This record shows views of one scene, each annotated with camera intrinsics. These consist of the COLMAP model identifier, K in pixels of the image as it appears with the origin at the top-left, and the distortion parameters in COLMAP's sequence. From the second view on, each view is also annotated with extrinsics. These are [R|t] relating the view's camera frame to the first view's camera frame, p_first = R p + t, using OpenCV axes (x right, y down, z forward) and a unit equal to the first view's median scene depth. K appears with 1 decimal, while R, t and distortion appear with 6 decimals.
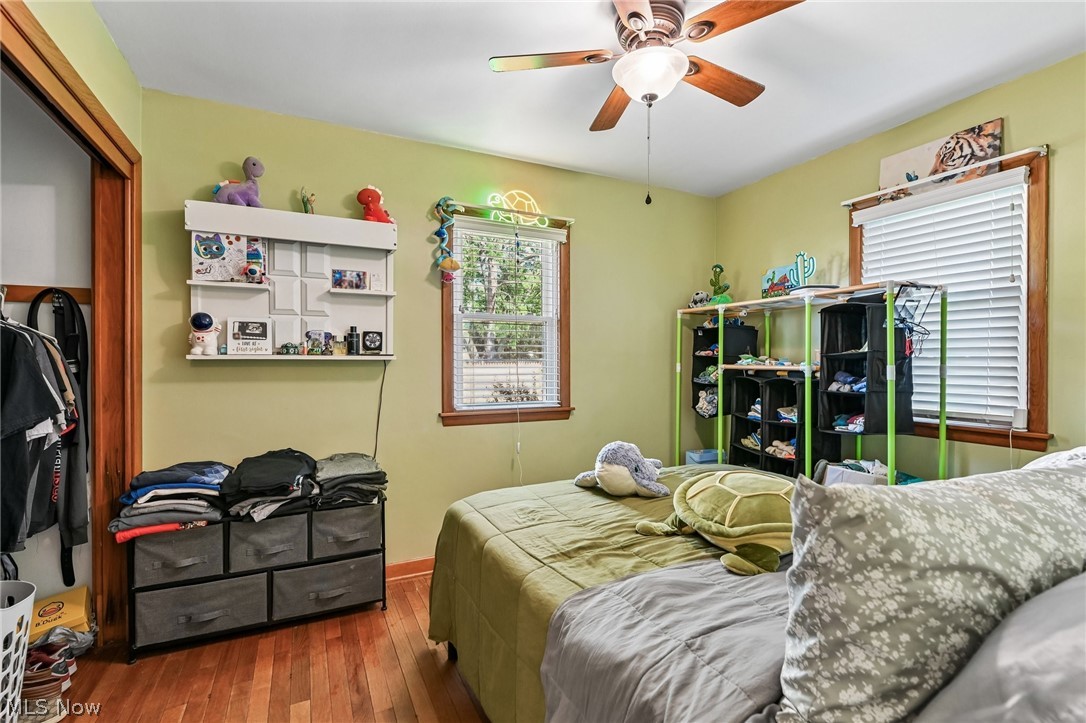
lens RADIAL K [[505.0, 0, 548.5], [0, 505.0, 362.4], [0, 0, 1]] dist [-0.000627, -0.001532]
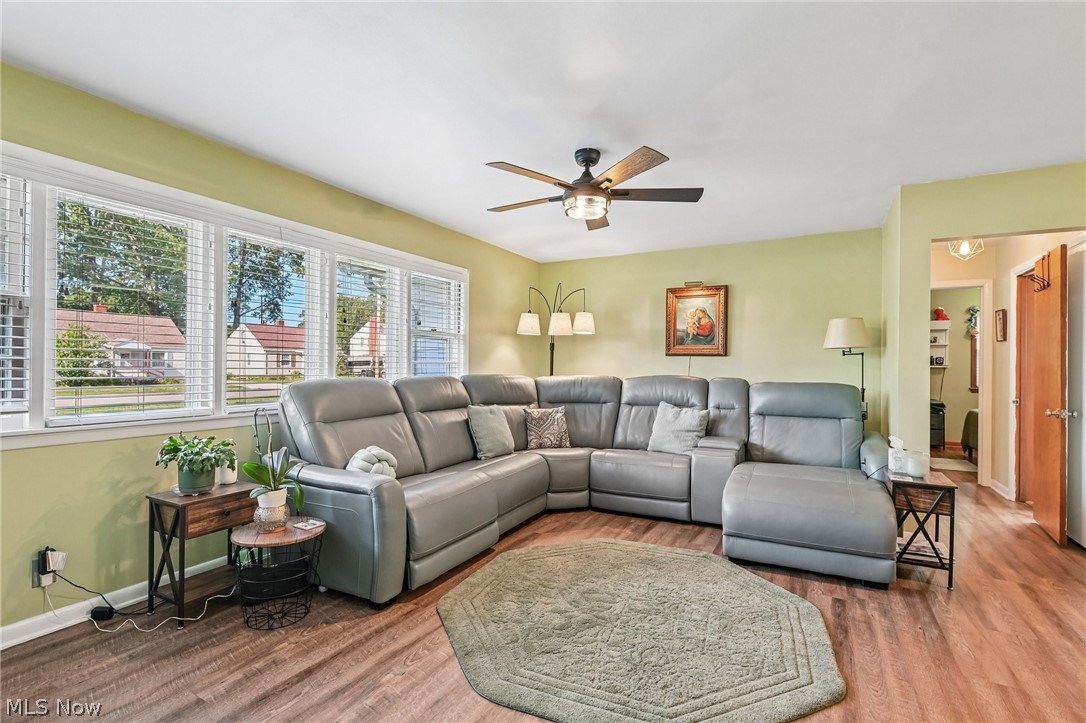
lens RADIAL K [[505.0, 0, 534.8], [0, 505.0, 367.0], [0, 0, 1]] dist [-0.000627, -0.001532]
pose [[0.588933, 0.005448, -0.808164, 0.593621], [-0.008505, 0.999964, 0.000543, 0.011057], [0.808137, 0.006553, 0.588958, -2.461684]]
